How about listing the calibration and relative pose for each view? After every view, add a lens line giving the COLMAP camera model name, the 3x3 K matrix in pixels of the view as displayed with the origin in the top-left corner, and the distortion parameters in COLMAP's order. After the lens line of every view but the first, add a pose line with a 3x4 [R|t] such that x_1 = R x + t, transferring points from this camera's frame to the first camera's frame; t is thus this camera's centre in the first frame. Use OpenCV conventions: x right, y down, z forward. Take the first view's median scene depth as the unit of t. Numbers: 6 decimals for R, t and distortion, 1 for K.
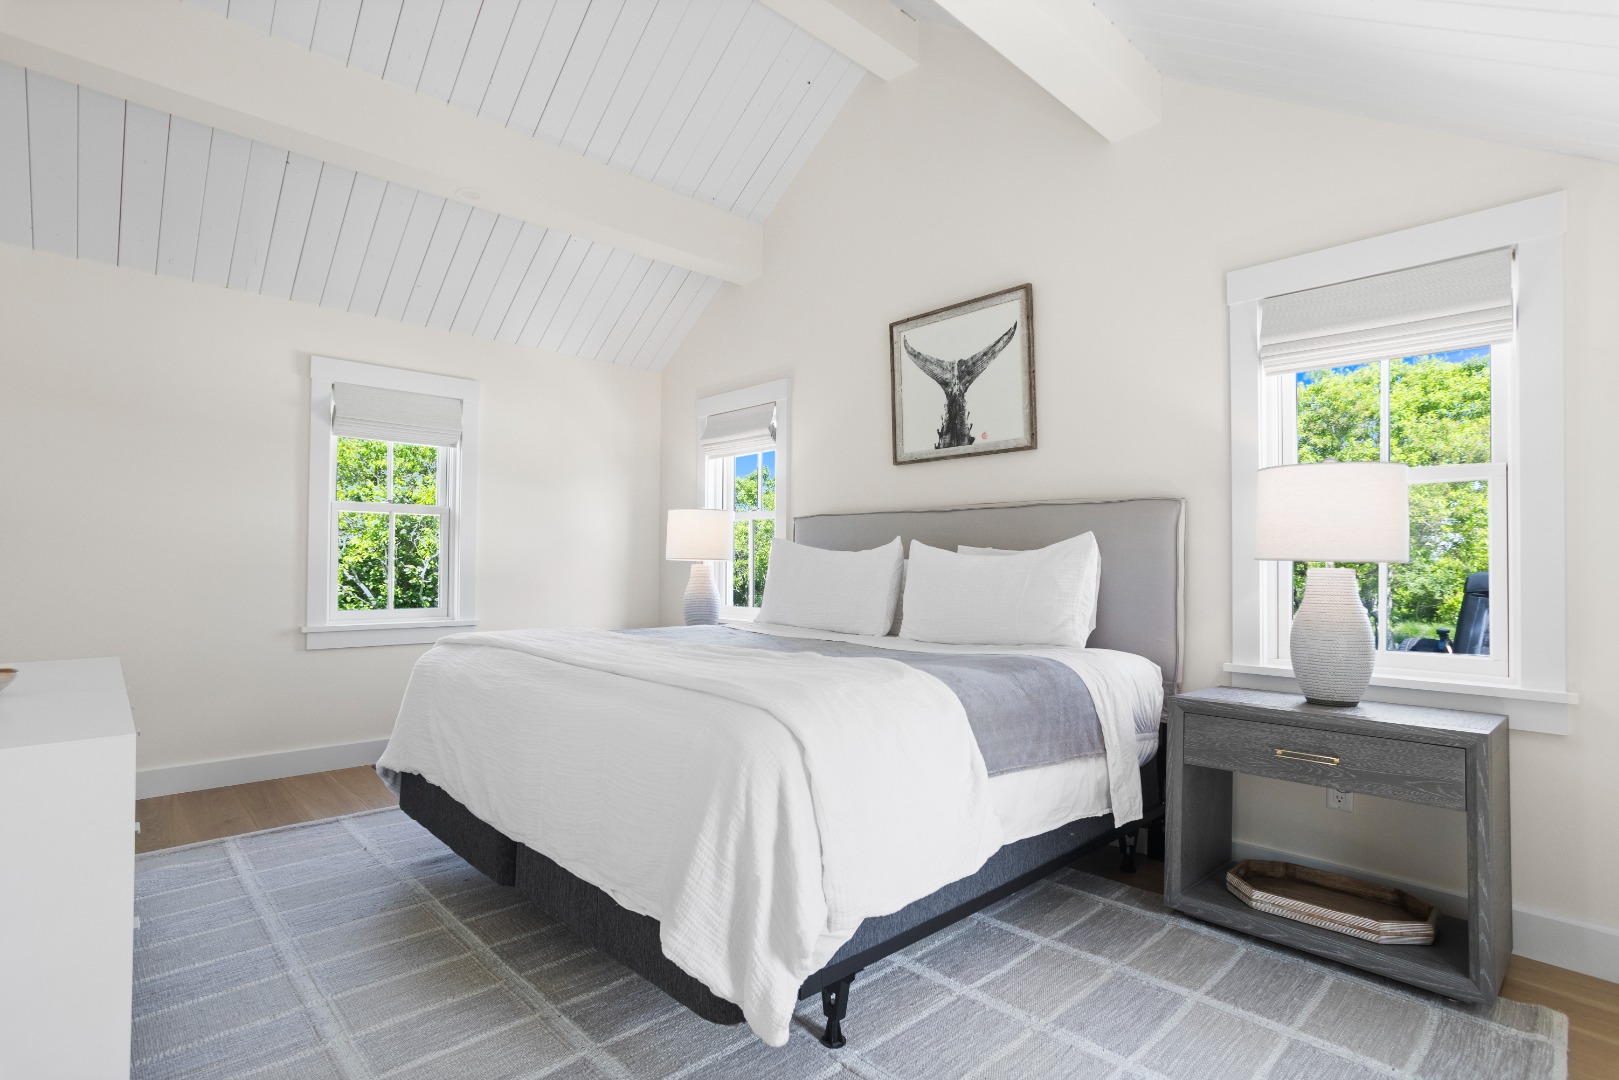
lens RADIAL K [[778.5, 0, 806.6], [0, 778.5, 546.1], [0, 0, 1]] dist [0.002236, 0.000420]
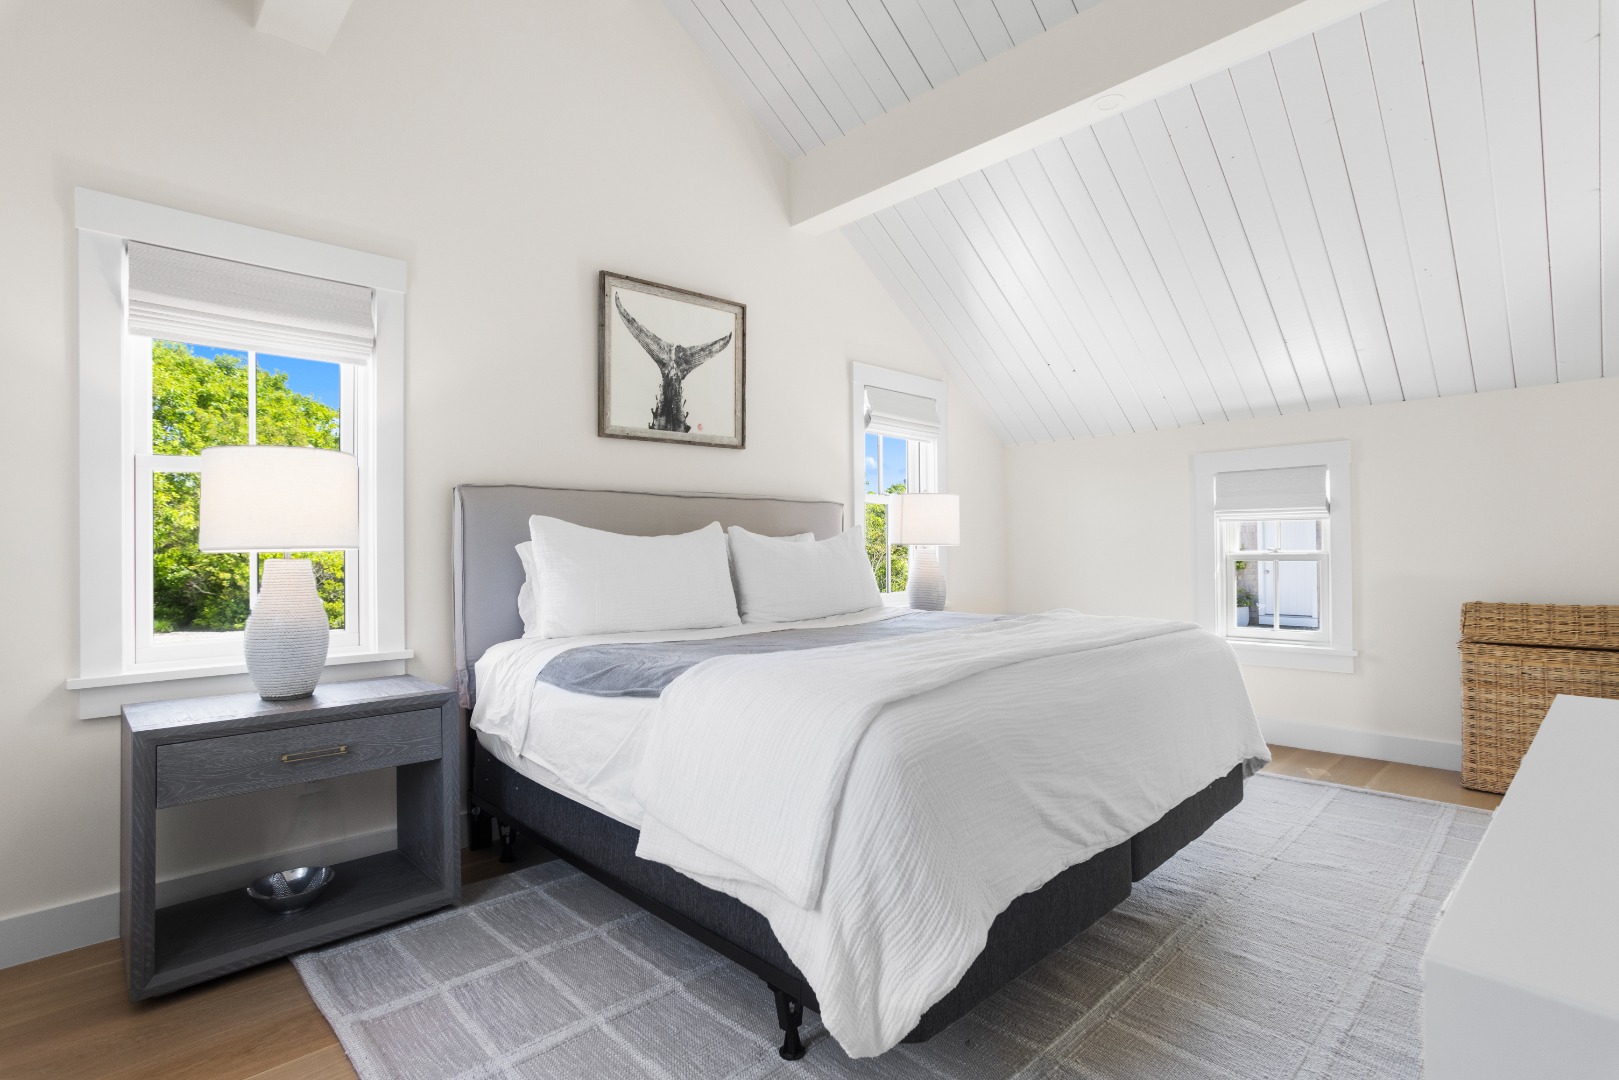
lens RADIAL K [[778.5, 0, 806.2], [0, 778.5, 534.5], [0, 0, 1]] dist [0.002236, 0.000420]
pose [[-0.001613, 0.003416, 0.999993, -0.790790], [-0.001490, 0.999993, -0.003419, 0.006040], [-0.999998, -0.001496, -0.001608, 0.829525]]
